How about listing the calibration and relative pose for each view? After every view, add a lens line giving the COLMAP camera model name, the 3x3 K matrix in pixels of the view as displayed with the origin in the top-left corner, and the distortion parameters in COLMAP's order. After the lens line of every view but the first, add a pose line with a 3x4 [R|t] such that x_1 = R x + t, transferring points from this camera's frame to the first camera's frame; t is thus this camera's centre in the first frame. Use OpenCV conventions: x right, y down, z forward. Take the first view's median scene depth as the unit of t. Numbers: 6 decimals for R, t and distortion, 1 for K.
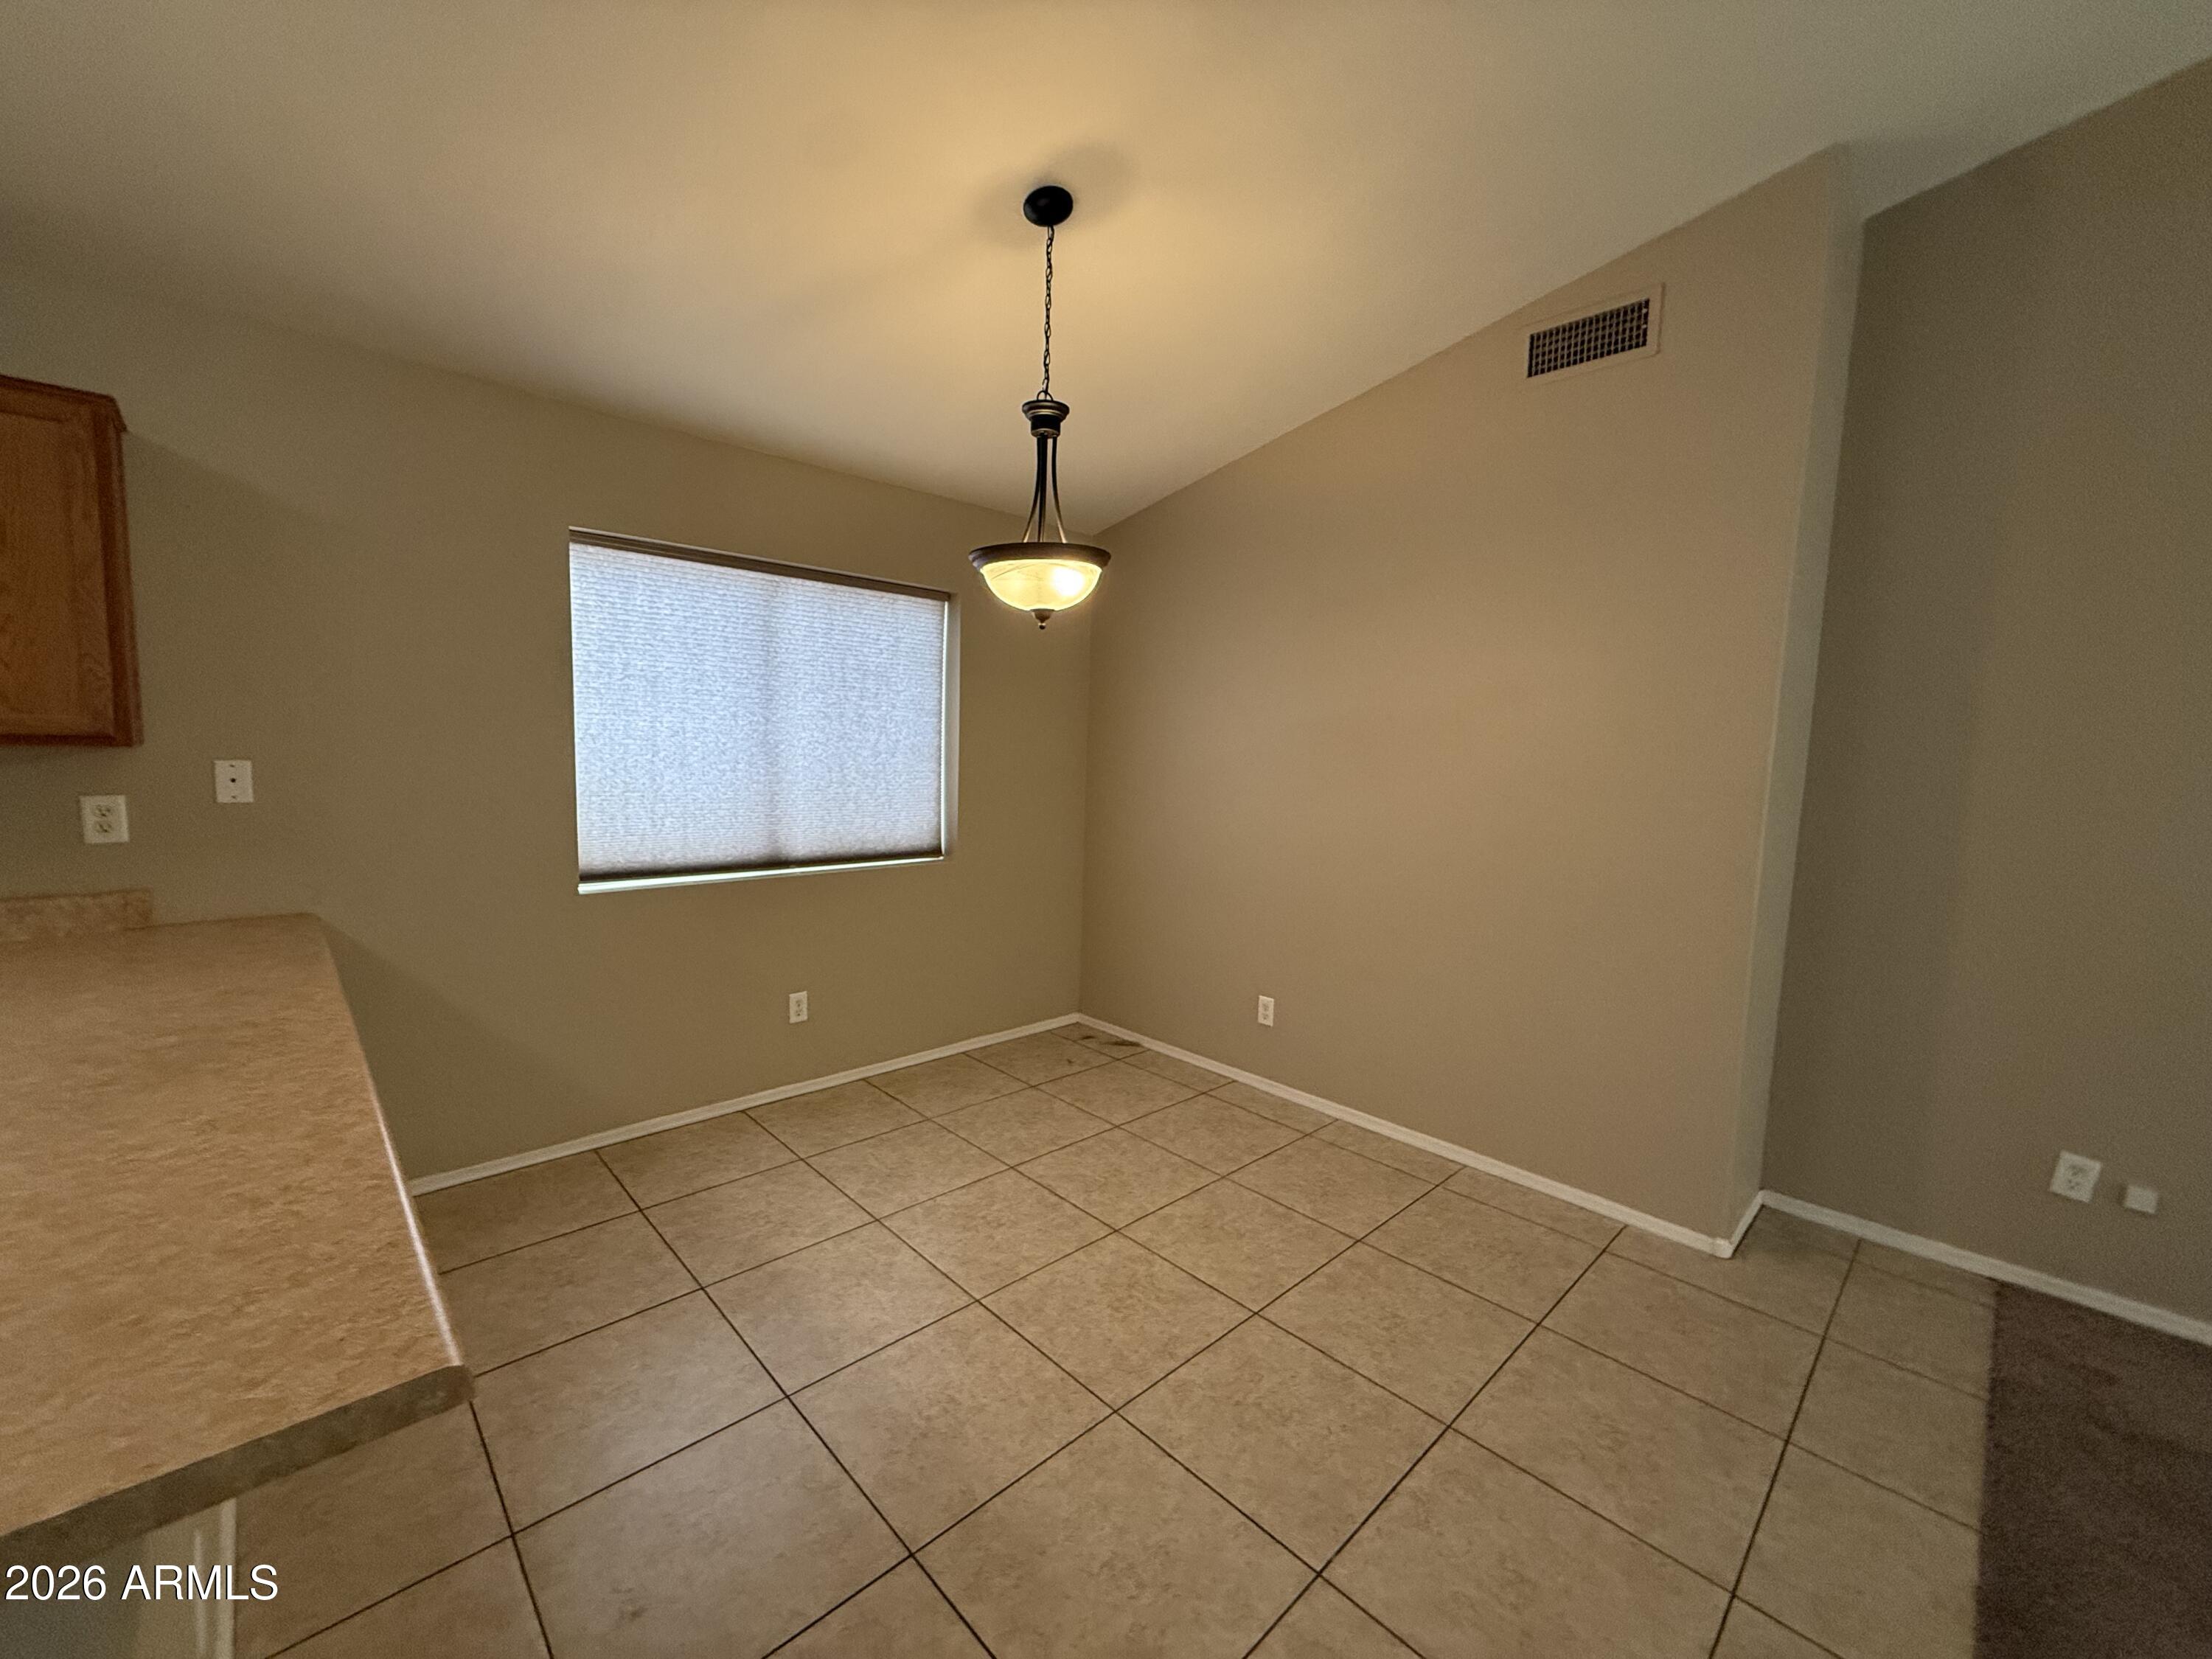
lens RADIAL K [[881.0, 0, 1103.7], [0, 881.0, 824.5], [0, 0, 1]] dist [-0.001626, -0.000424]
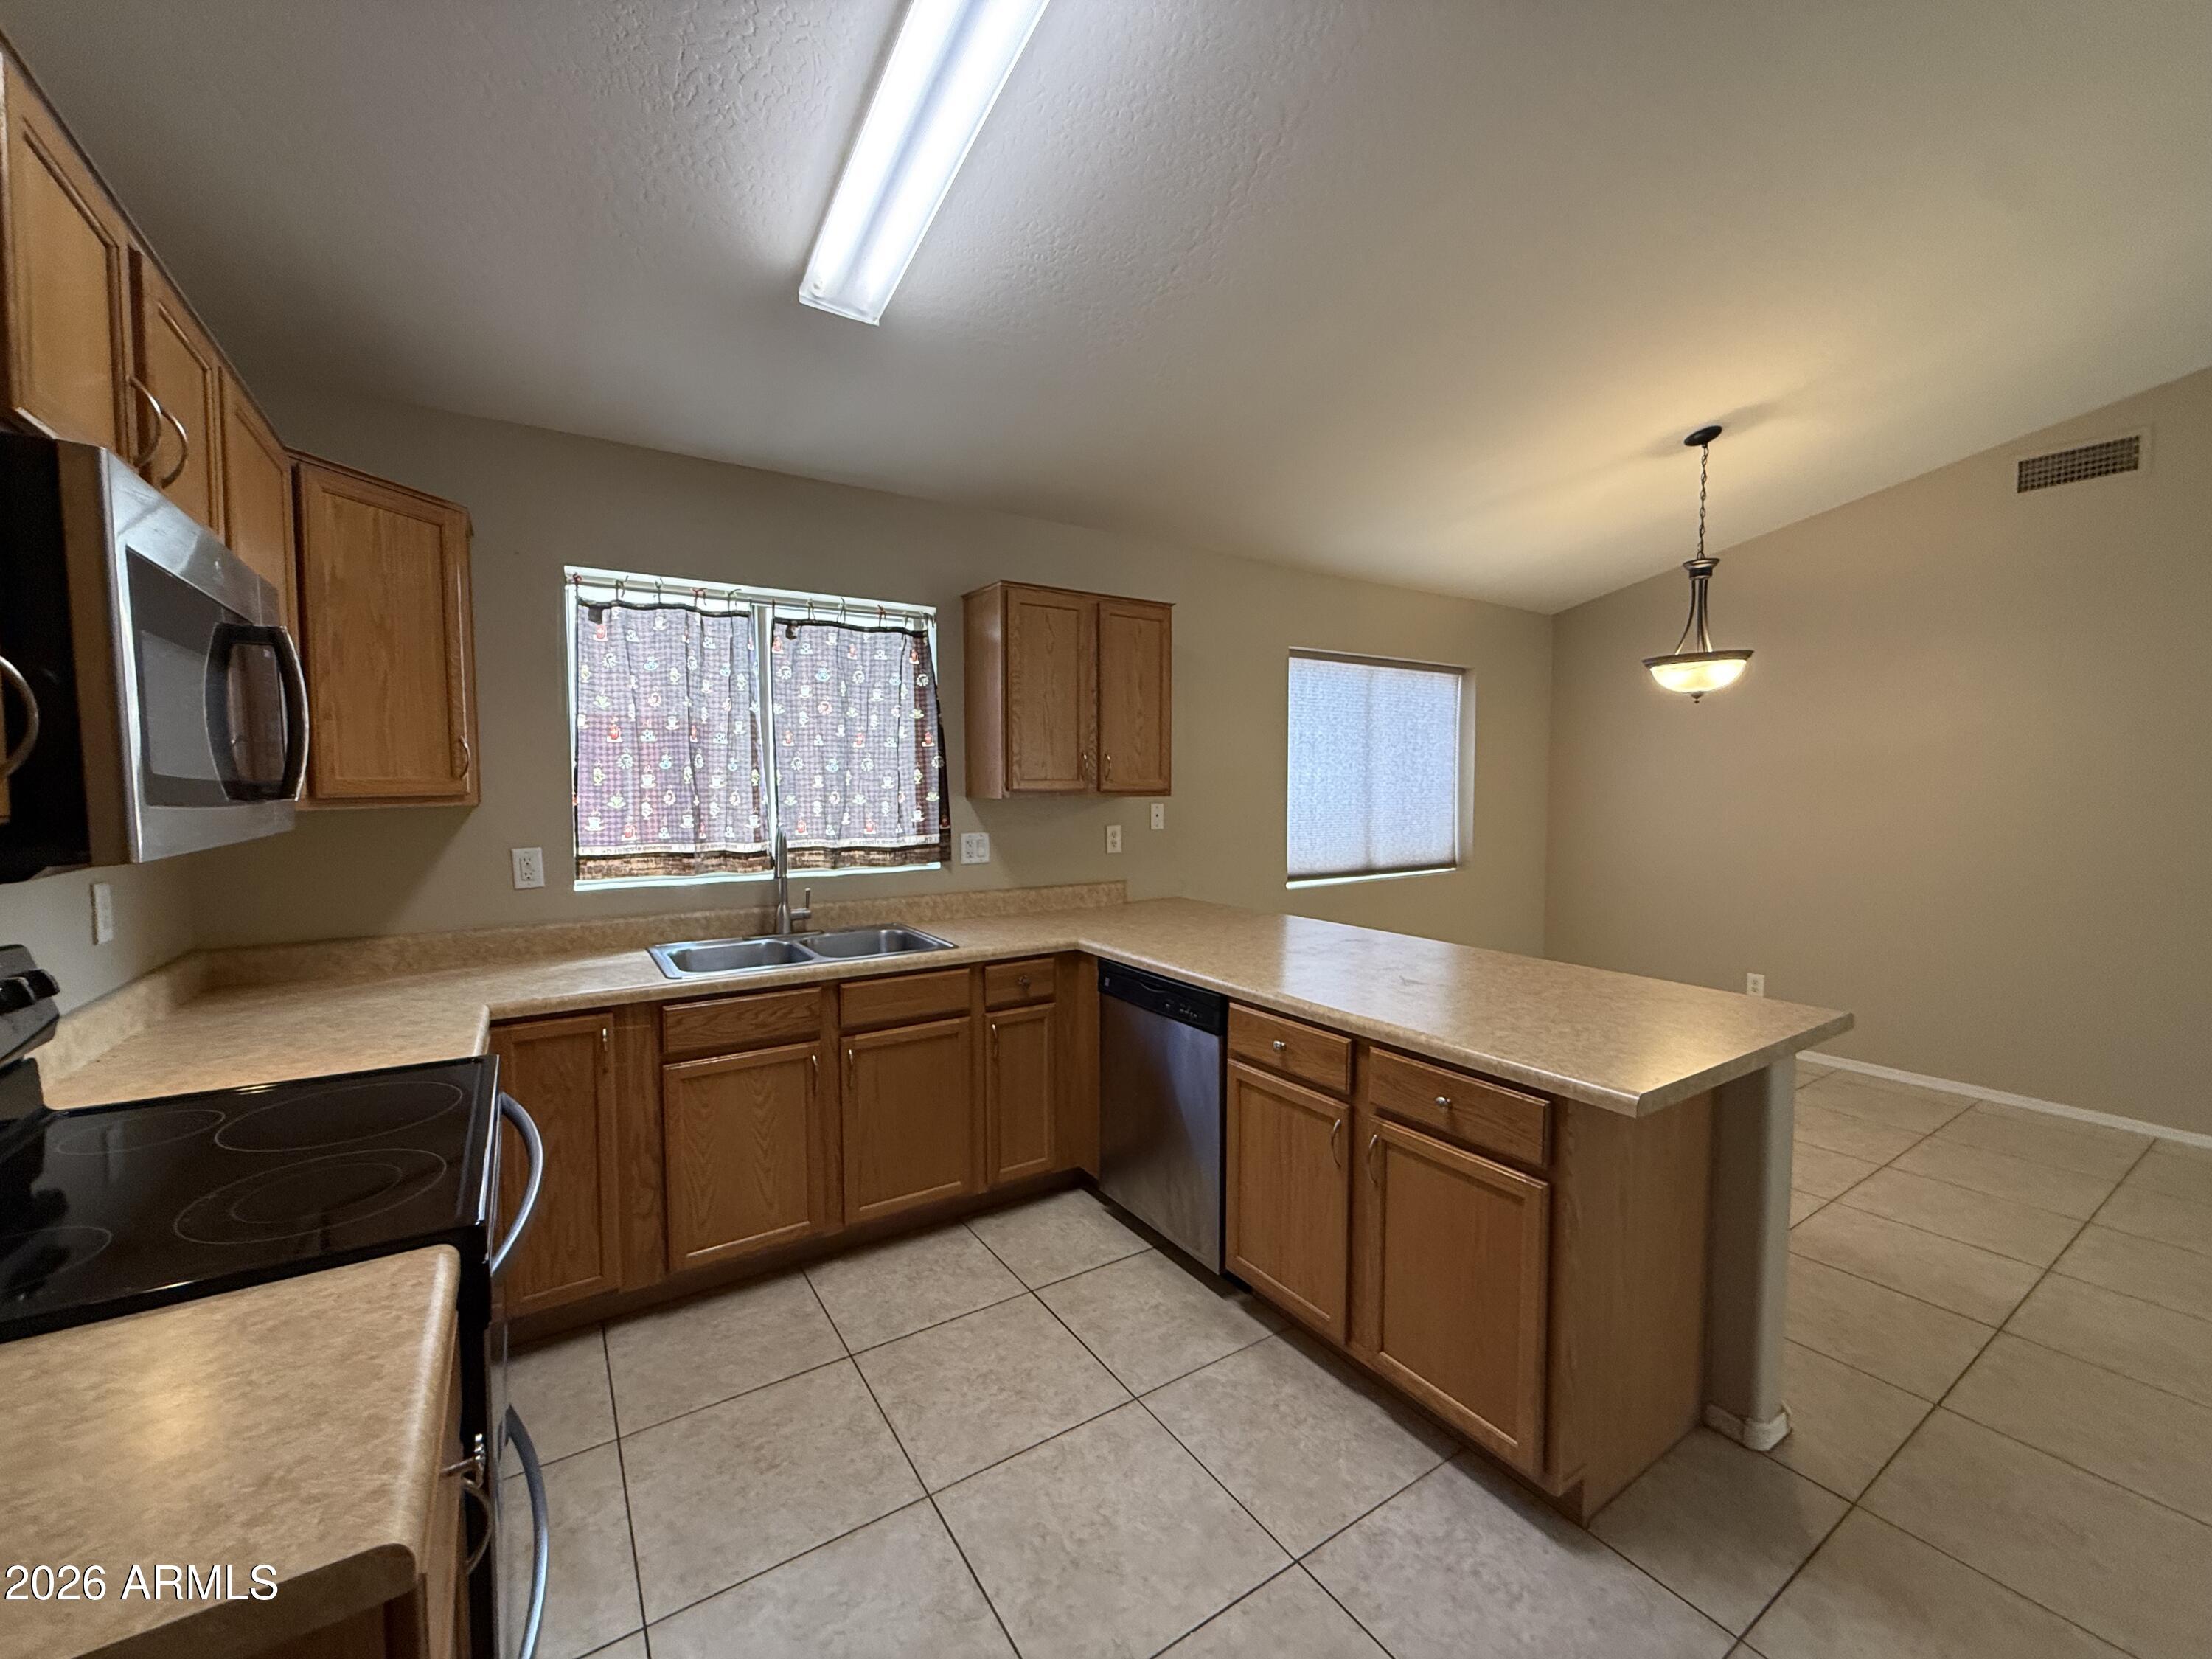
lens RADIAL K [[881.0, 0, 1104.9], [0, 881.0, 825.4], [0, 0, 1]] dist [-0.001626, -0.000424]
pose [[0.982275, -0.019340, -0.186446, -0.645834], [0.011758, 0.999061, -0.041690, 0.030506], [0.187077, 0.038758, 0.981580, -0.546289]]
